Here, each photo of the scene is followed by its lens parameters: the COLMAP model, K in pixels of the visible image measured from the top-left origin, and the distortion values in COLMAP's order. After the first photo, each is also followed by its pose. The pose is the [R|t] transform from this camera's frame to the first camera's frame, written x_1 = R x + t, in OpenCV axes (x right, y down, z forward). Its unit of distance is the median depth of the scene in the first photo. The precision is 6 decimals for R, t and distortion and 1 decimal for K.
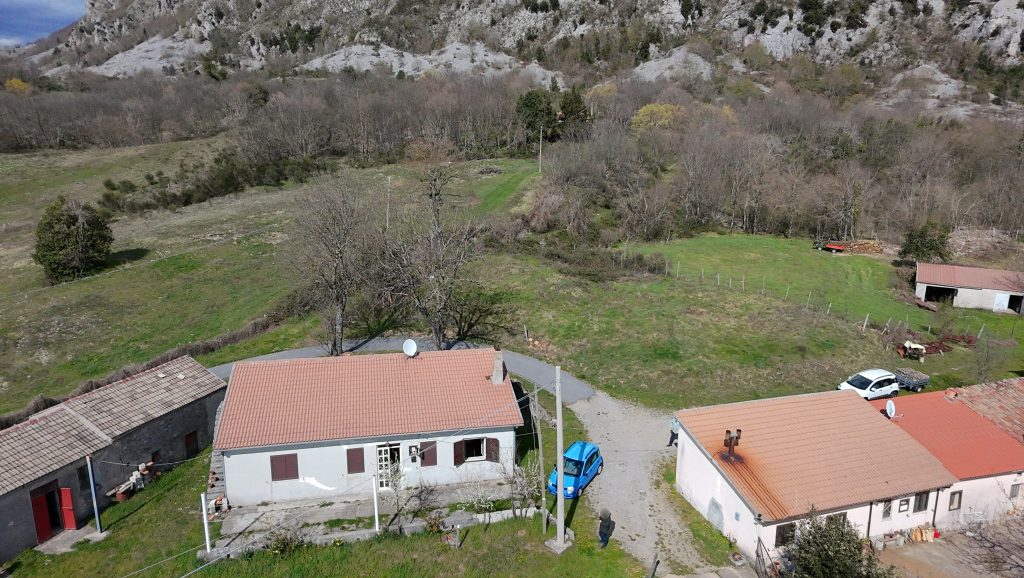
lens RADIAL K [[652.9, 0, 507.5], [0, 652.9, 285.0], [0, 0, 1]] dist [0.007372, -0.001699]
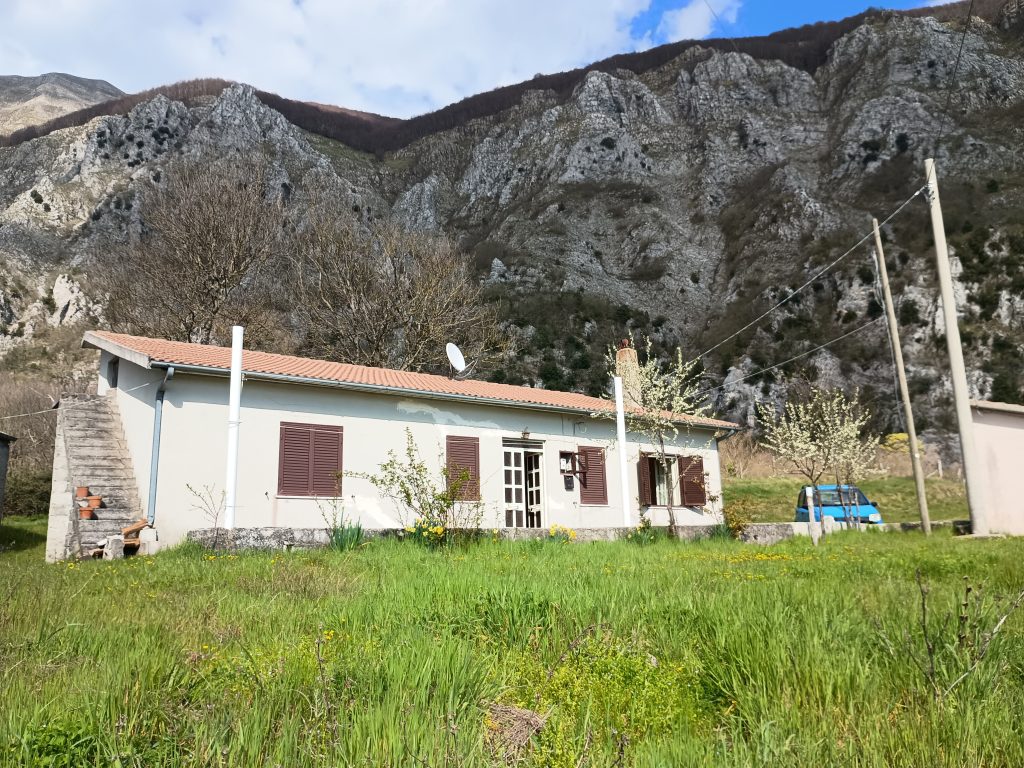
lens RADIAL K [[853.1, 0, 512.0], [0, 853.1, 384.0], [0, 0, 1]] dist [0.076440, -0.119713]
pose [[0.914056, 0.053967, 0.401981, -0.215238], [0.127957, 0.902122, -0.412071, 0.226397], [-0.384875, 0.428092, 0.817685, 0.251885]]
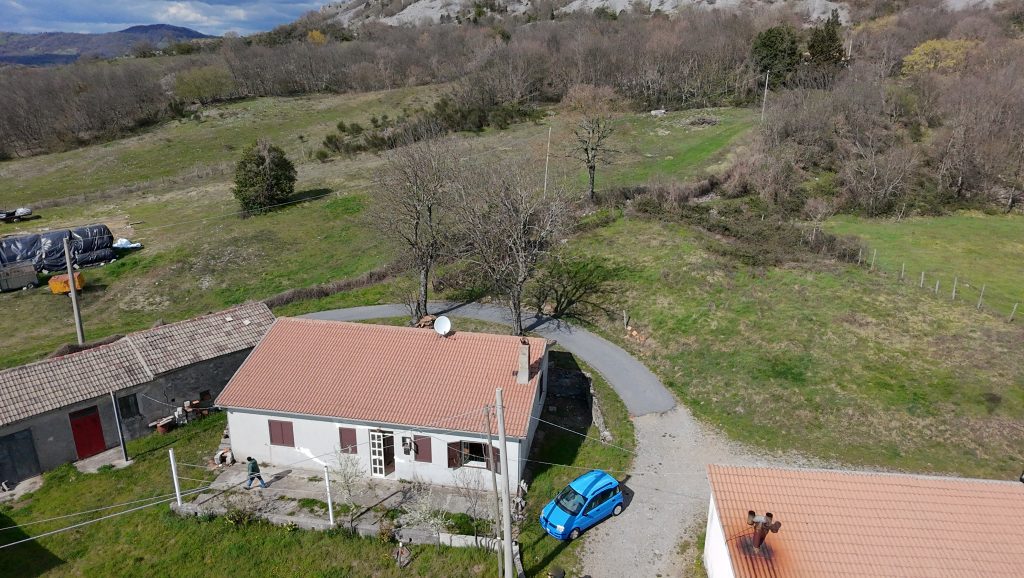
lens RADIAL K [[654.9, 0, 508.5], [0, 654.9, 281.1], [0, 0, 1]] dist [0.003672, -0.000141]
pose [[0.922255, 0.113341, -0.369595, 0.149821], [-0.085690, 0.992208, 0.090450, -0.031238], [0.376966, -0.051747, 0.924780, 0.114744]]
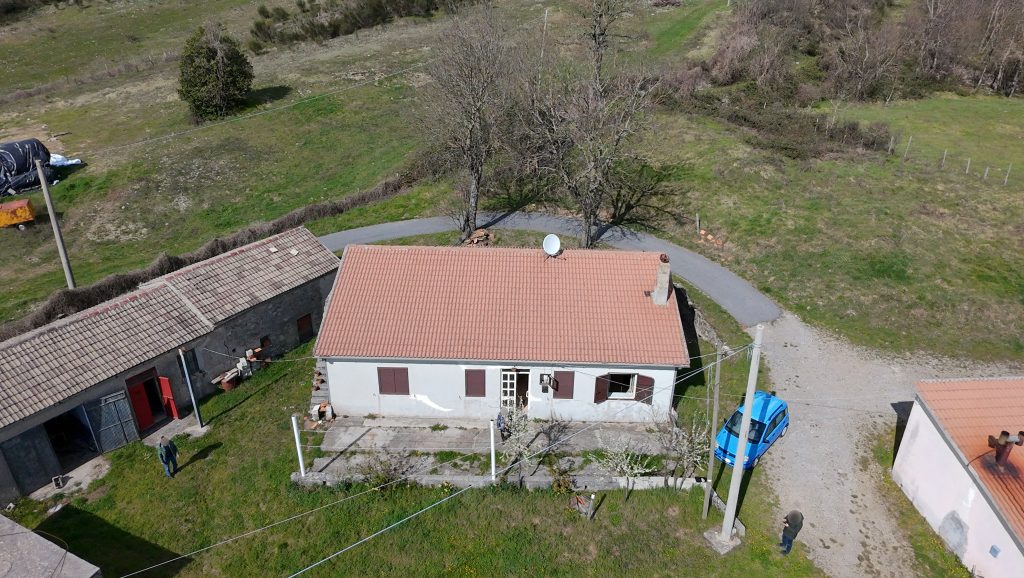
lens RADIAL K [[654.9, 0, 508.5], [0, 654.9, 281.1], [0, 0, 1]] dist [0.003672, -0.000141]
pose [[0.971822, 0.106128, -0.210474, -0.015450], [-0.054641, 0.970015, 0.236822, -0.027266], [0.229297, -0.218648, 0.948481, 0.125544]]
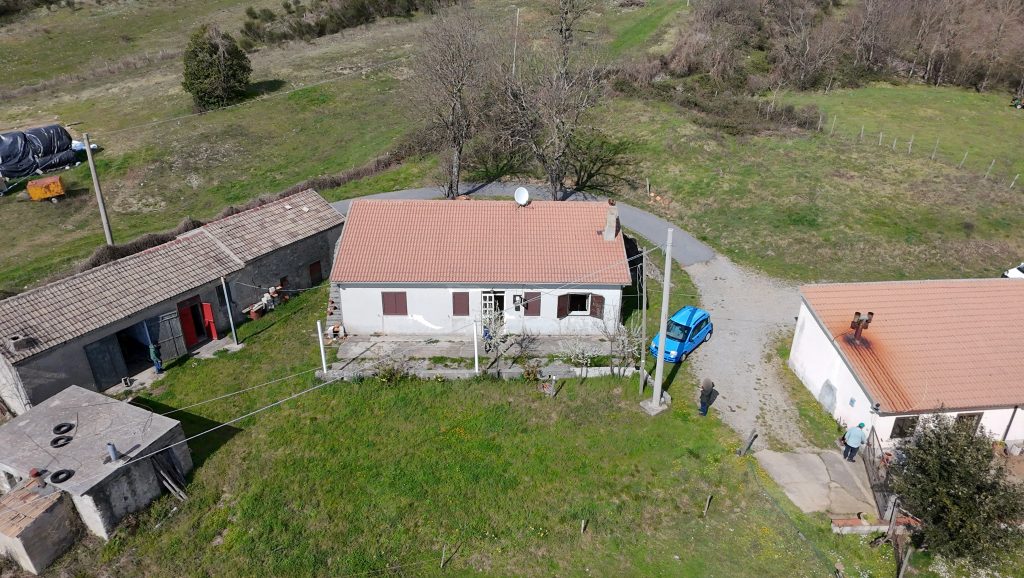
lens RADIAL K [[654.9, 0, 508.5], [0, 654.9, 281.1], [0, 0, 1]] dist [0.003672, -0.000141]
pose [[0.979206, 0.089539, -0.182037, 0.011780], [-0.046023, 0.971978, 0.230522, -0.002787], [0.197577, -0.217351, 0.955888, 0.021262]]
